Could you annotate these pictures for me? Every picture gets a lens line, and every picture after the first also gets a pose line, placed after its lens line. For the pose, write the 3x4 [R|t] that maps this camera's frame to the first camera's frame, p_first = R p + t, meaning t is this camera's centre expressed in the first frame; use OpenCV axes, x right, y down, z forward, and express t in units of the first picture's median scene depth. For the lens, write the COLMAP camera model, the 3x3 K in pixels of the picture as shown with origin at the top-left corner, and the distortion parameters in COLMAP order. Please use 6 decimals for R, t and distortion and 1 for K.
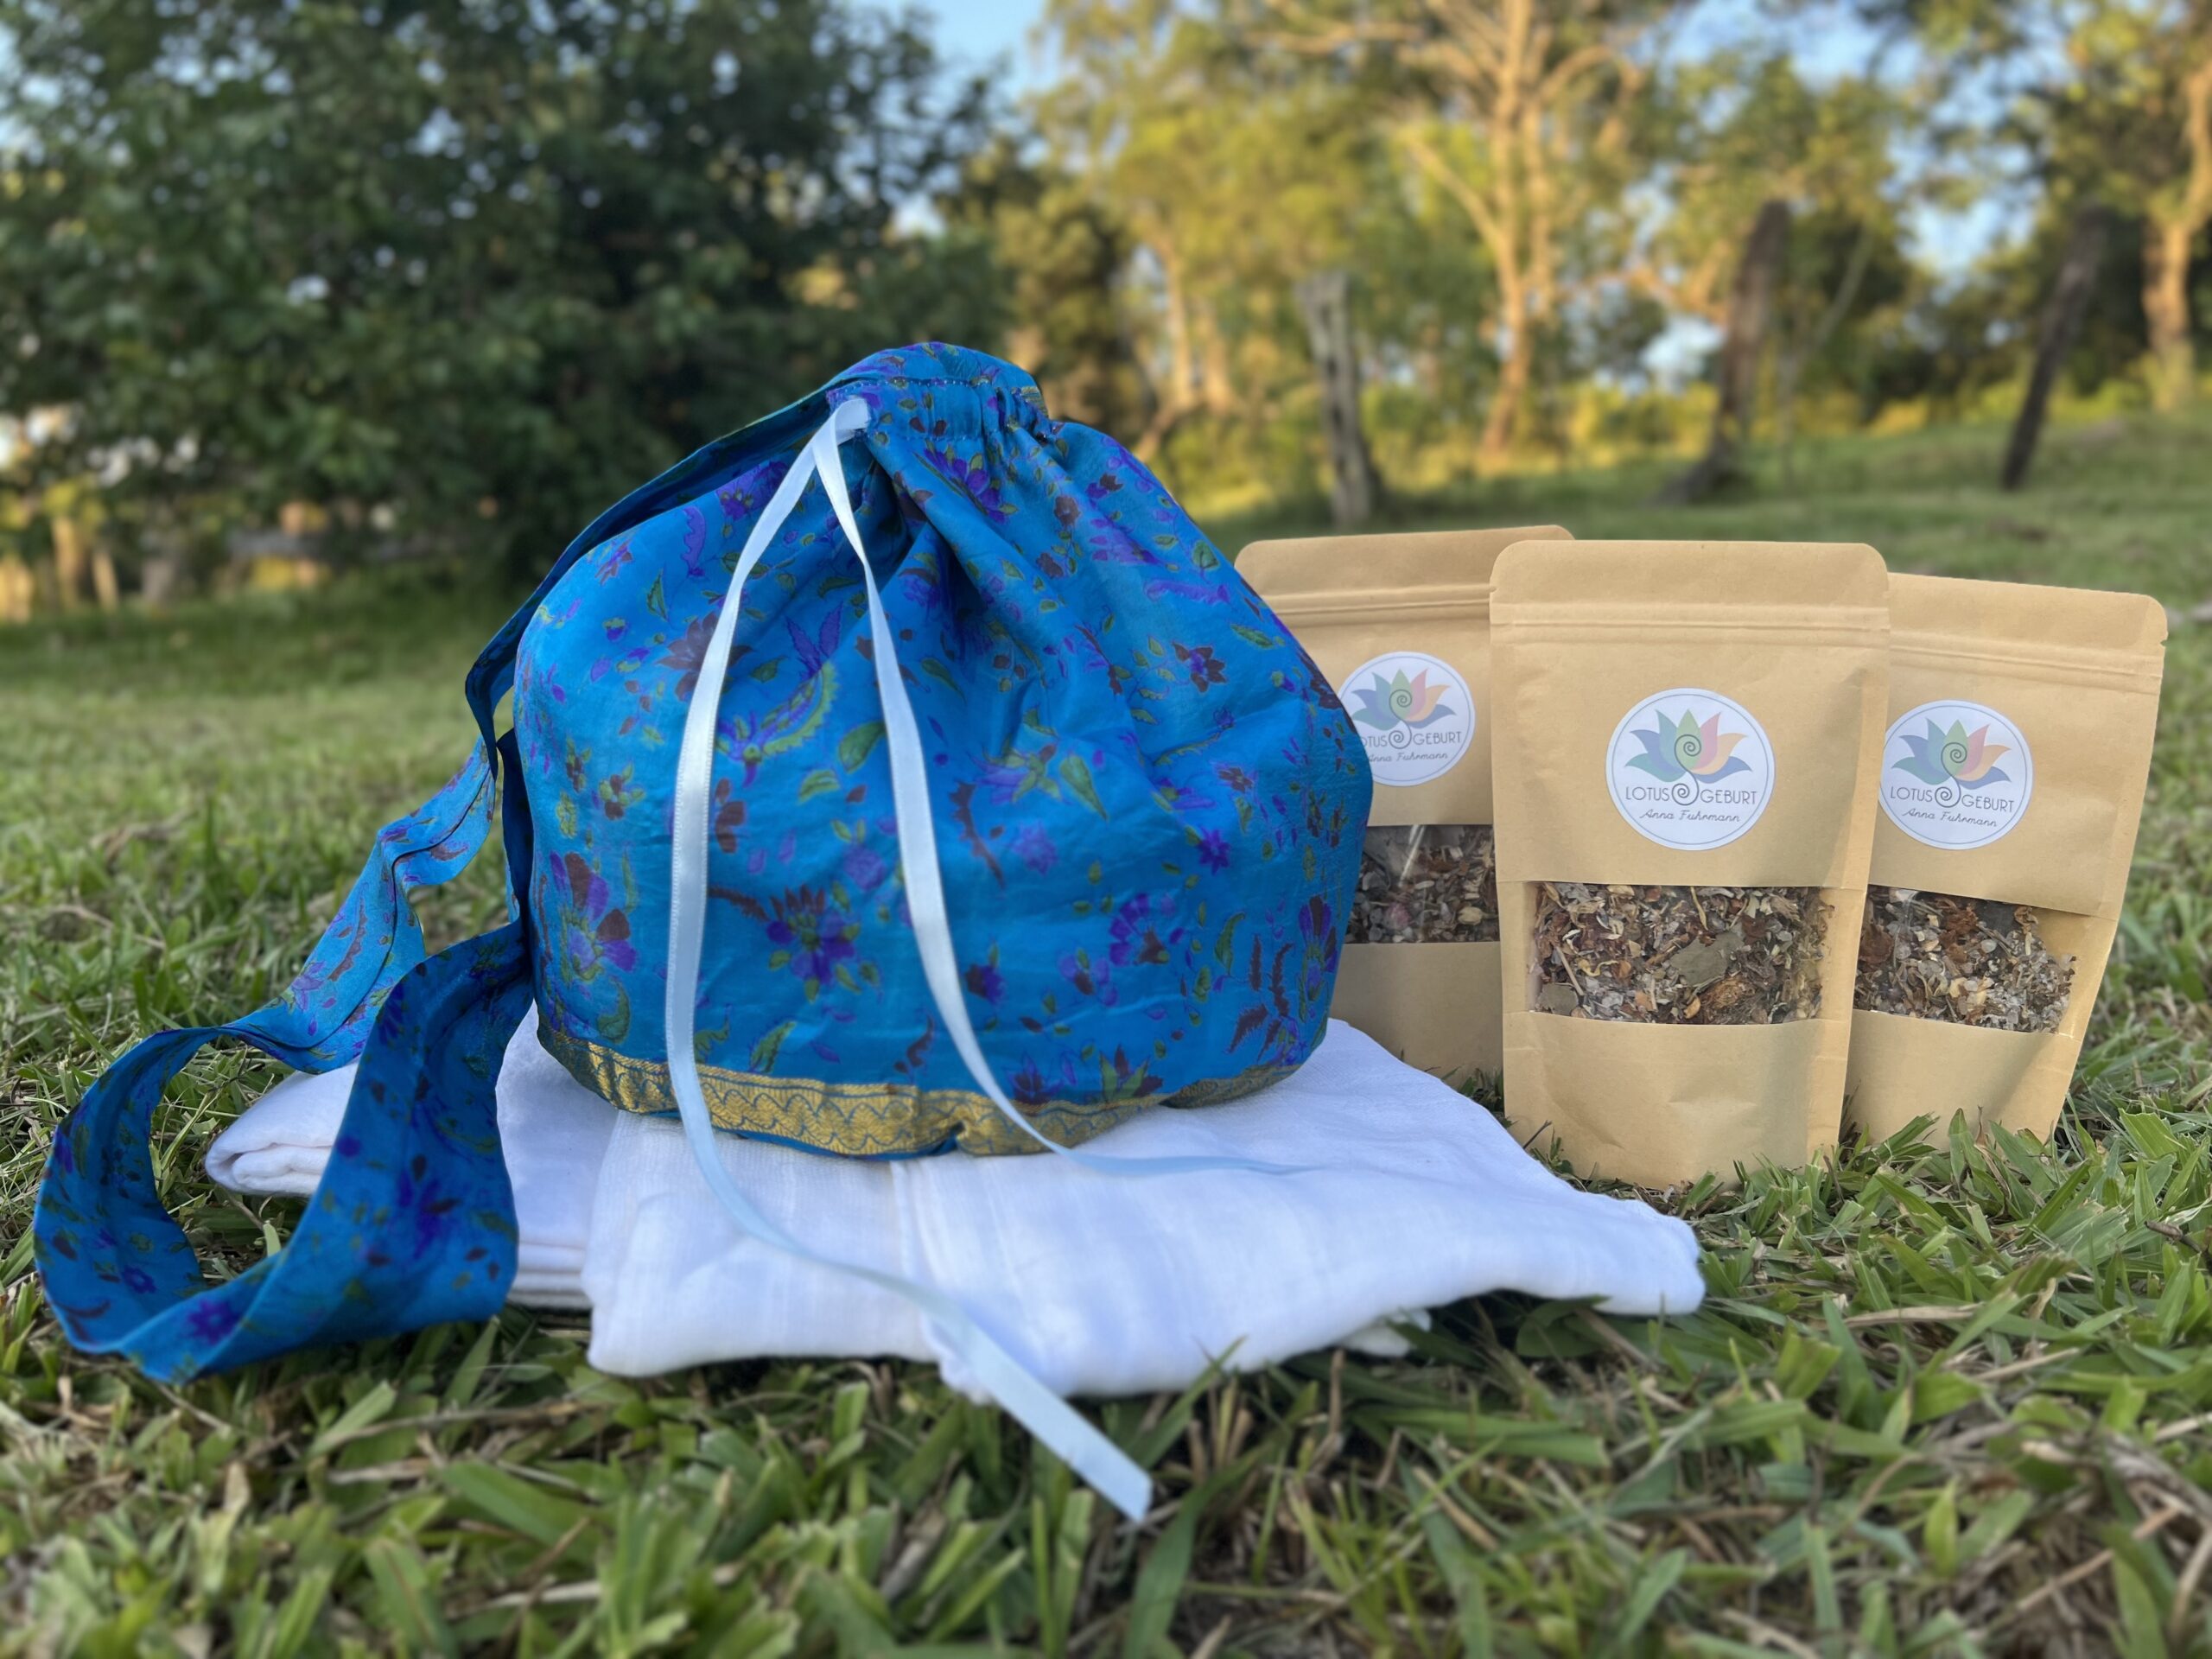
lens RADIAL K [[1713.7, 0, 1111.6], [0, 1713.7, 820.1], [0, 0, 1]] dist [0.072970, -0.085076]
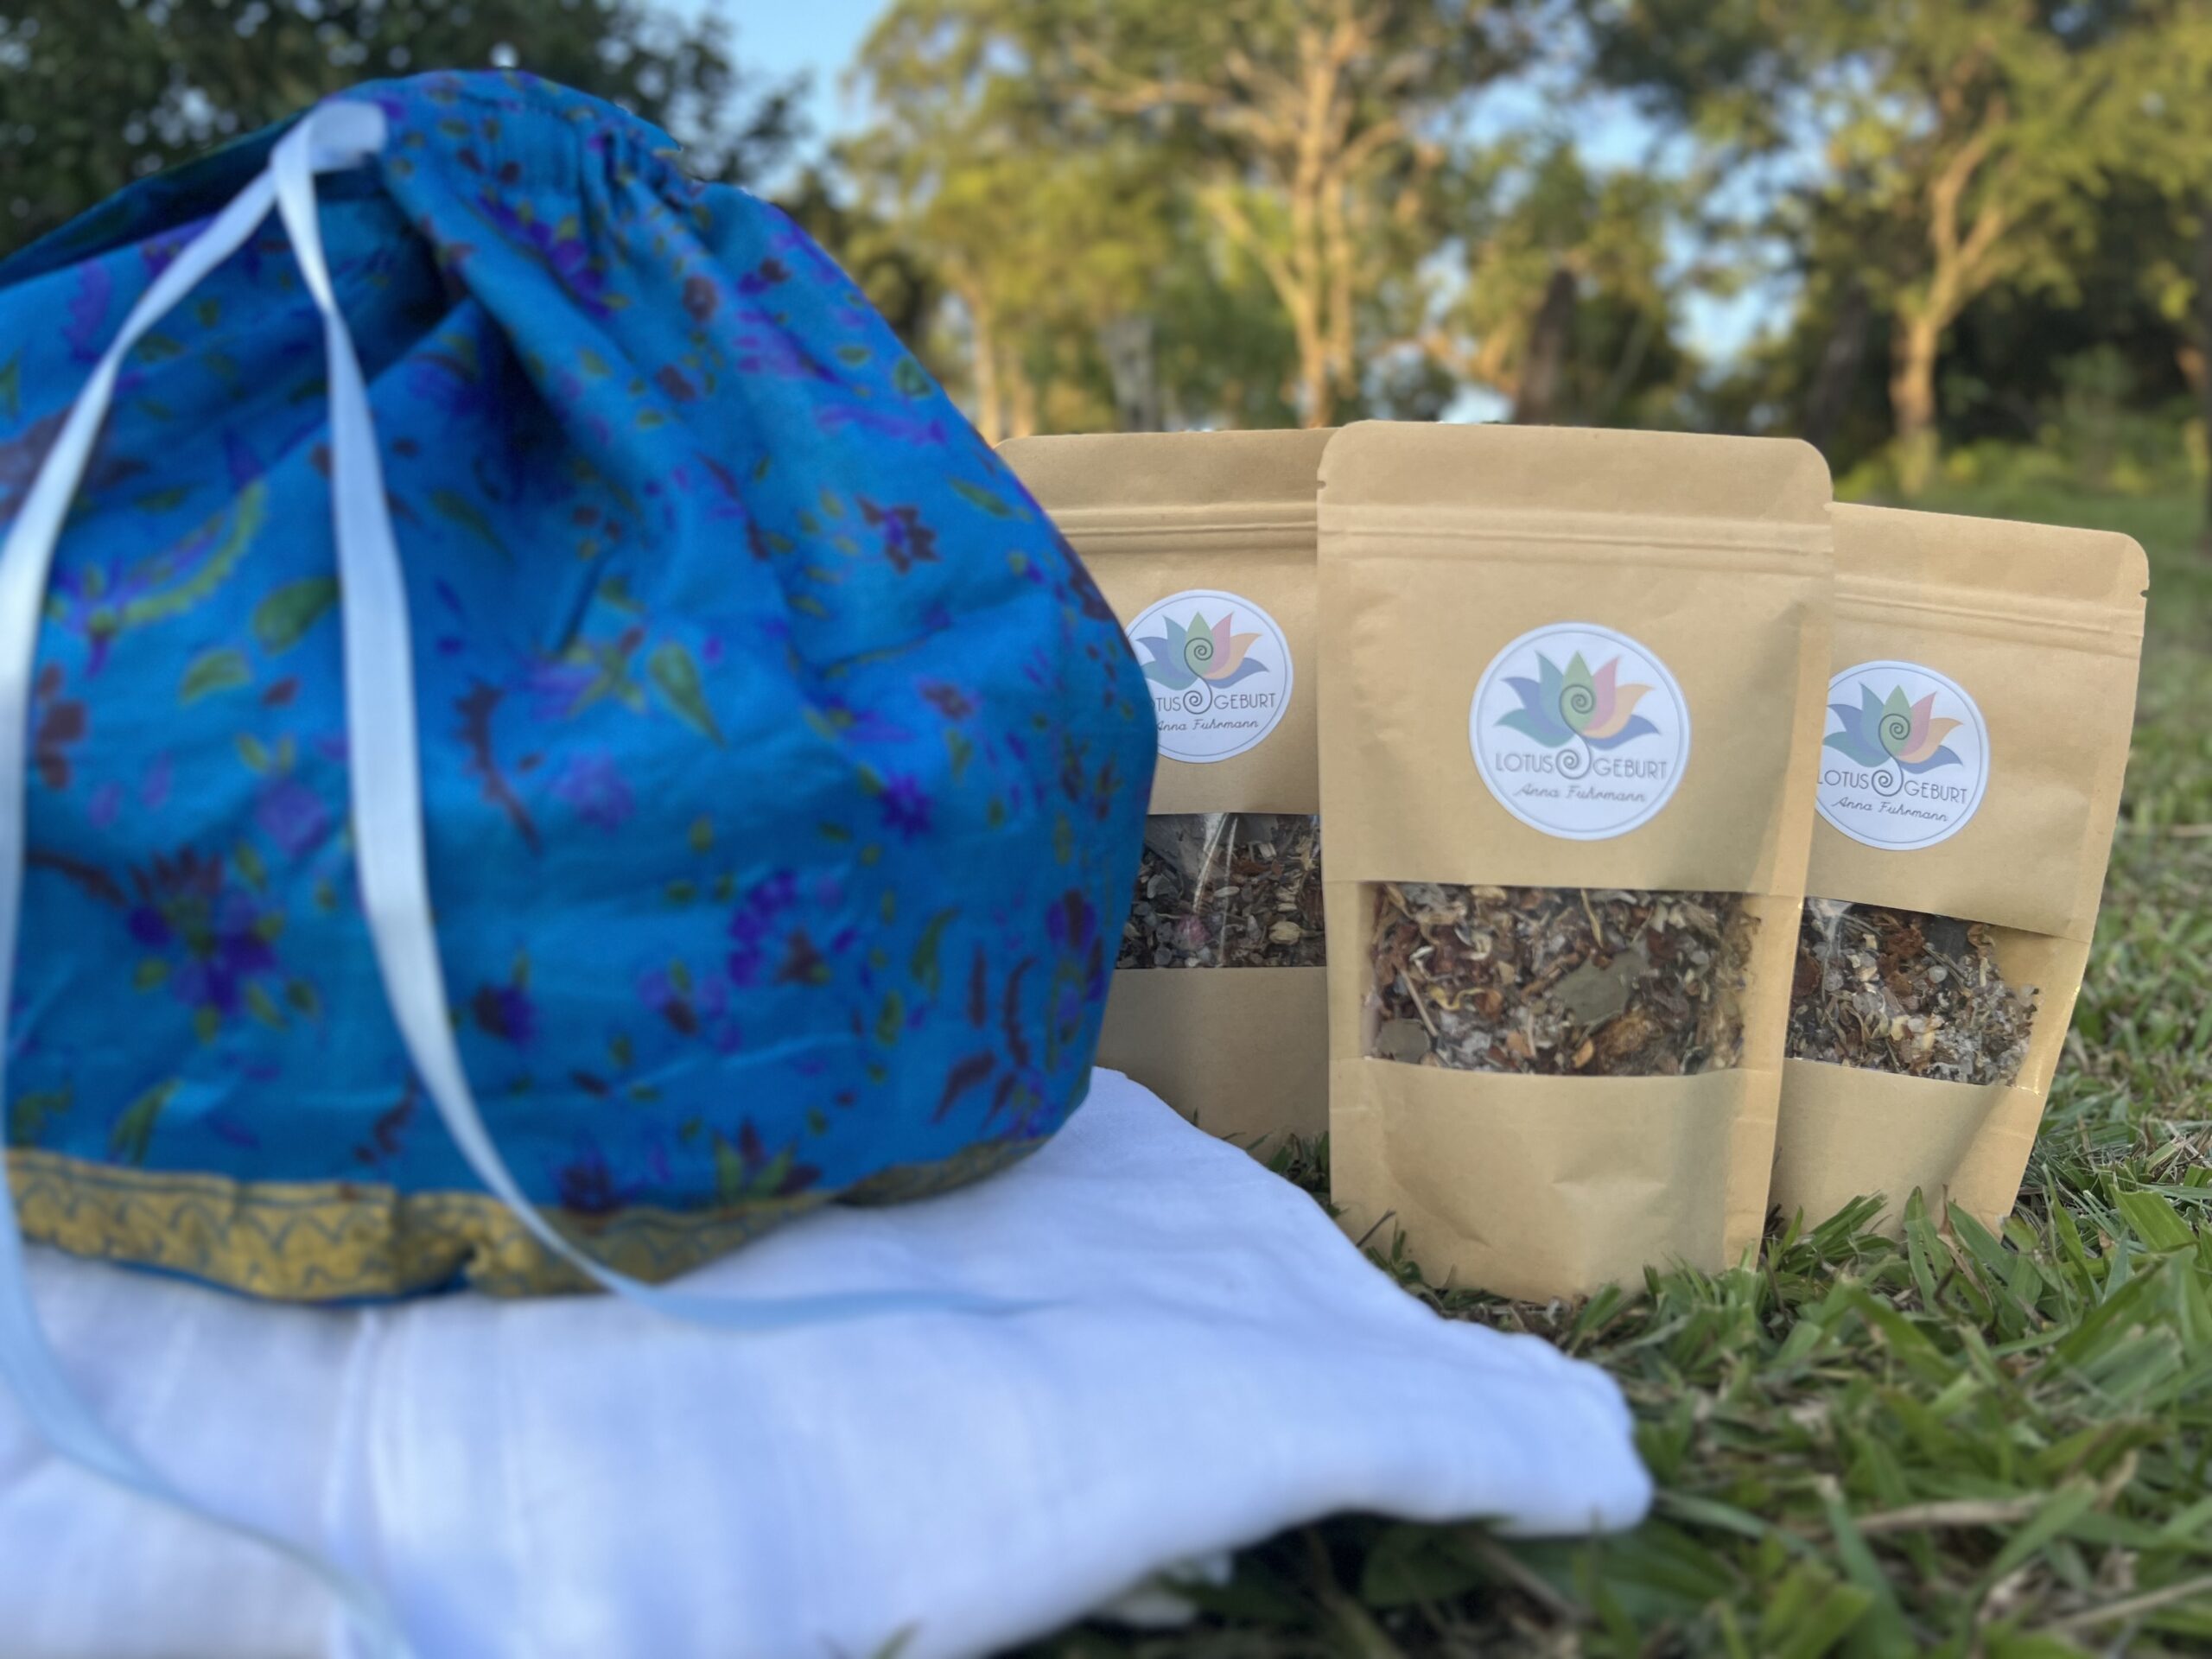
lens RADIAL K [[1720.3, 0, 1106.0], [0, 1720.3, 829.5], [0, 0, 1]] dist [0.073422, -0.091449]
pose [[0.993688, 0.014623, 0.111218, 0.049169], [-0.012251, 0.999683, -0.021981, 0.030979], [-0.111504, 0.020480, 0.993553, 0.278915]]
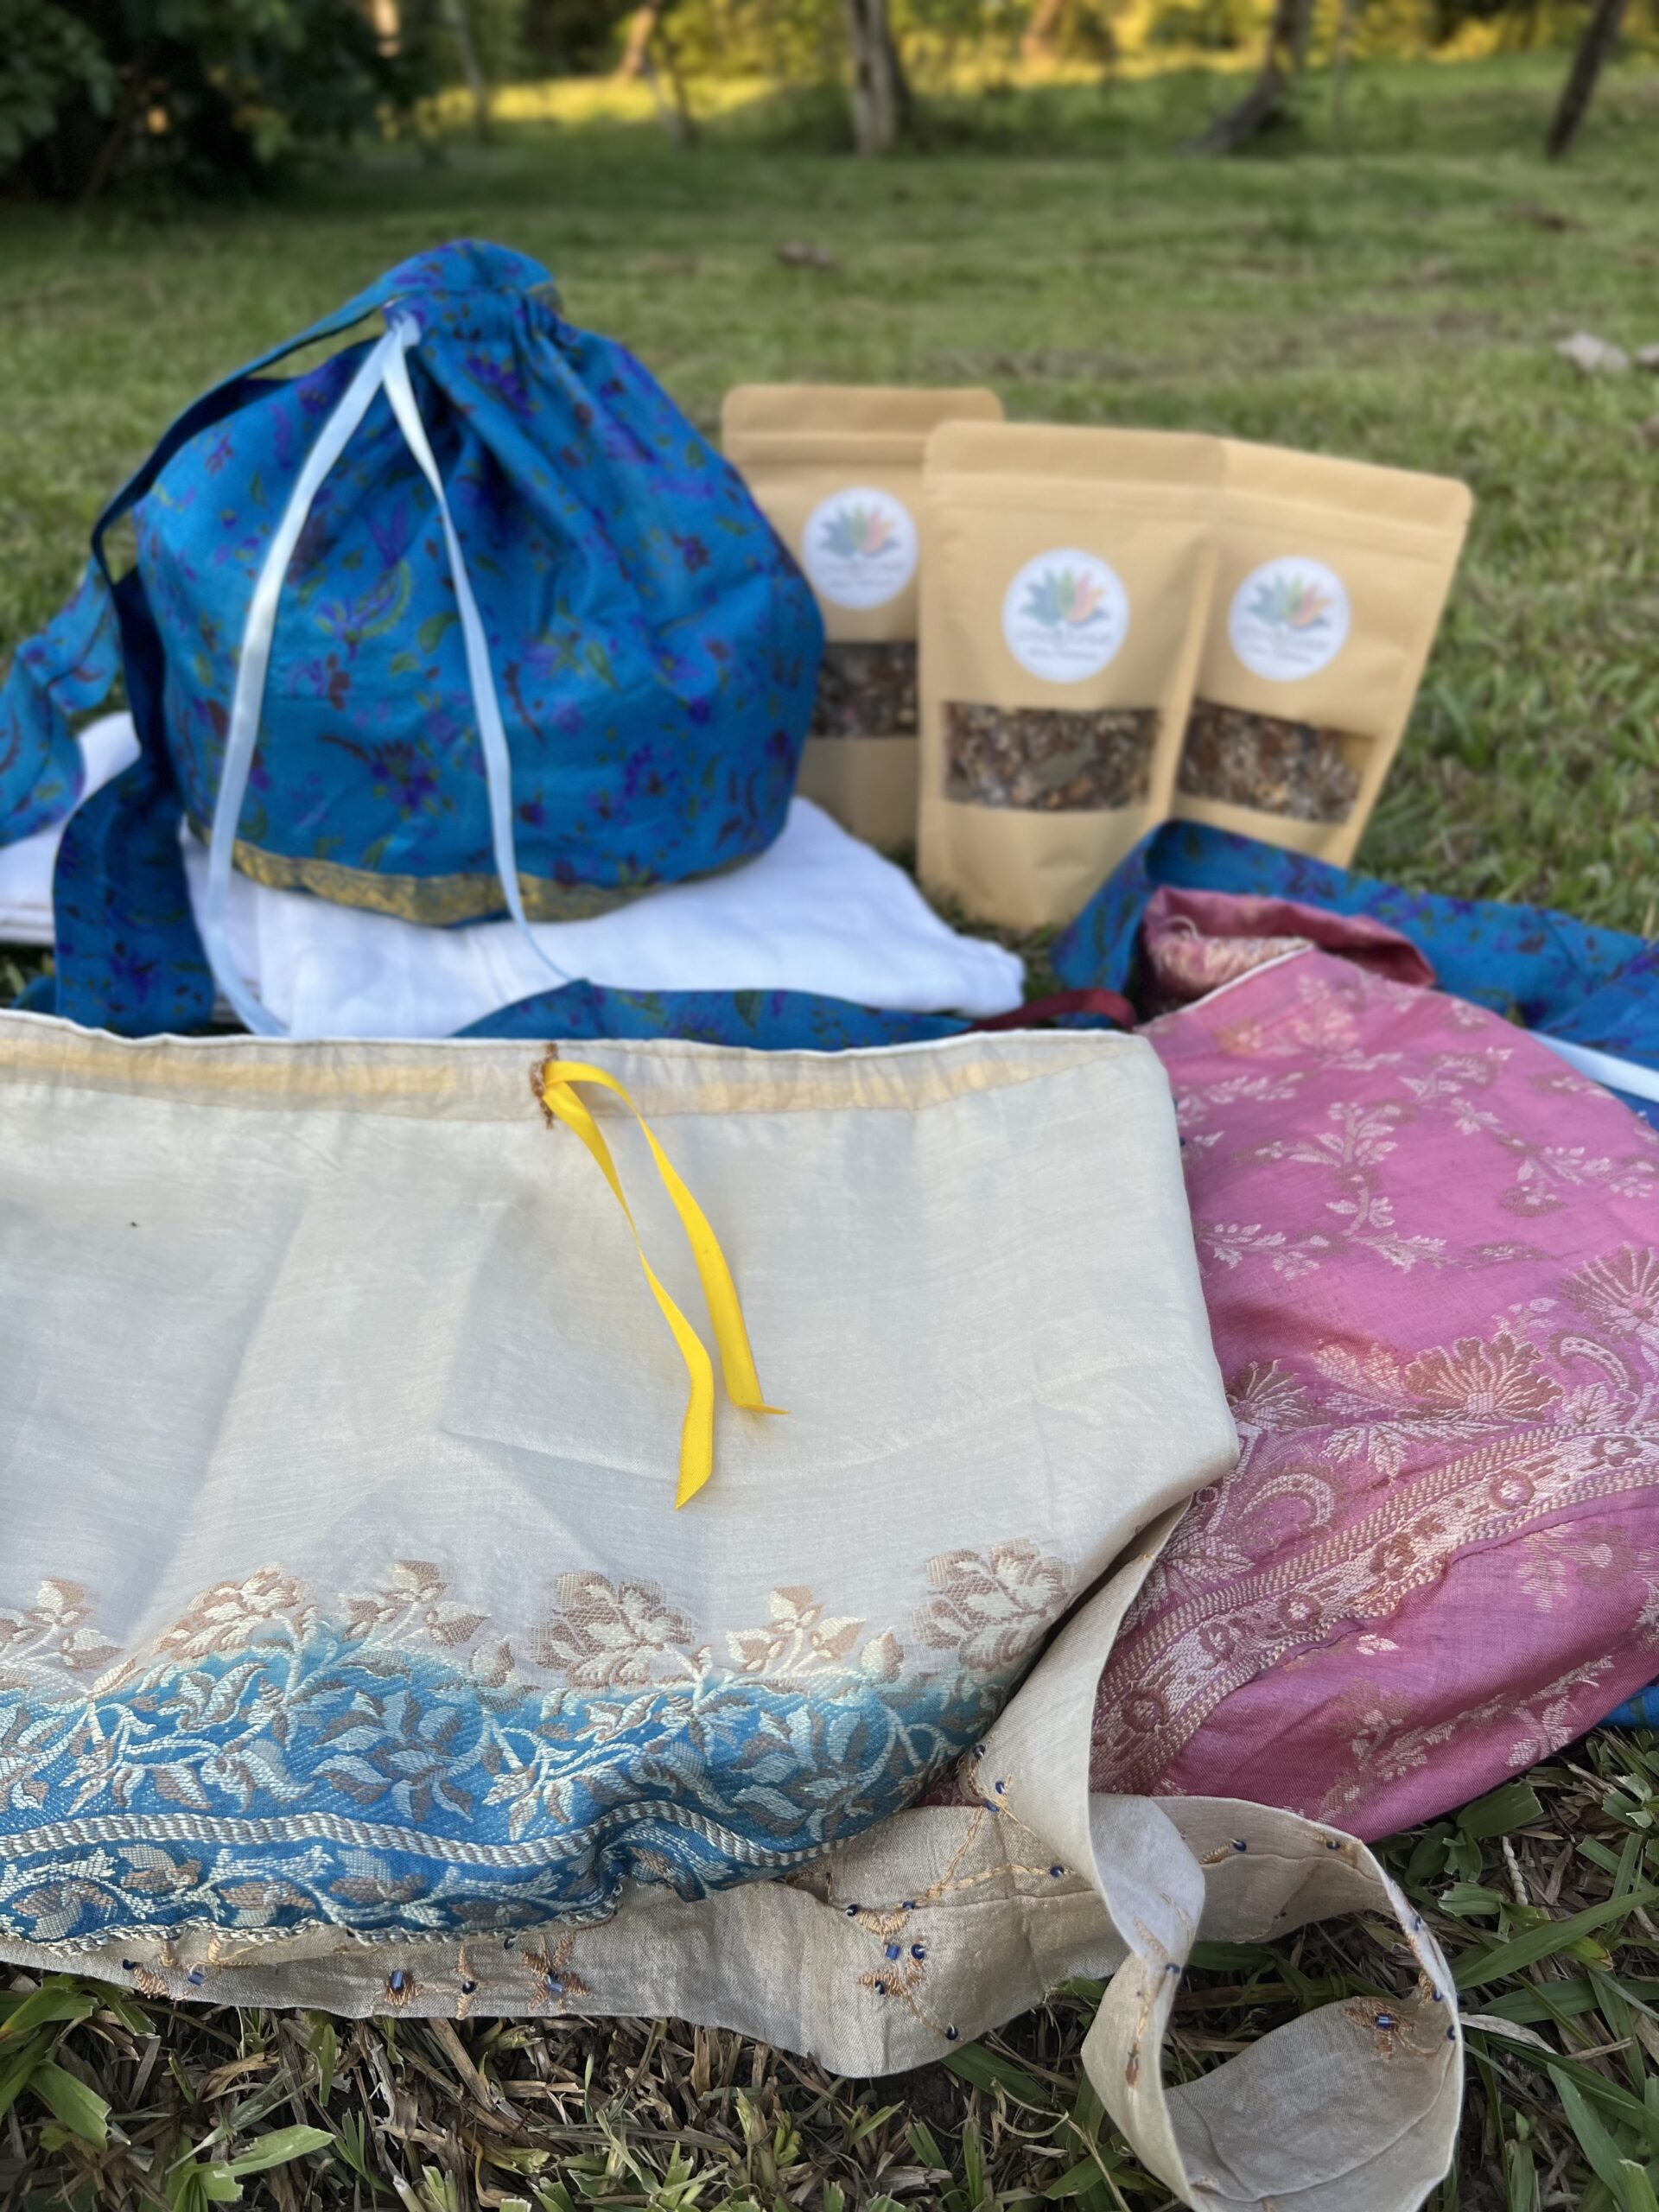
lens RADIAL K [[1713.7, 0, 828.2], [0, 1713.7, 1063.2], [0, 0, 1]] dist [0.072970, -0.085076]
pose [[0.993055, -0.014600, 0.116738, -0.002325], [-0.023984, 0.946309, 0.322373, -0.124453], [-0.115177, -0.322934, 0.939387, -0.314213]]
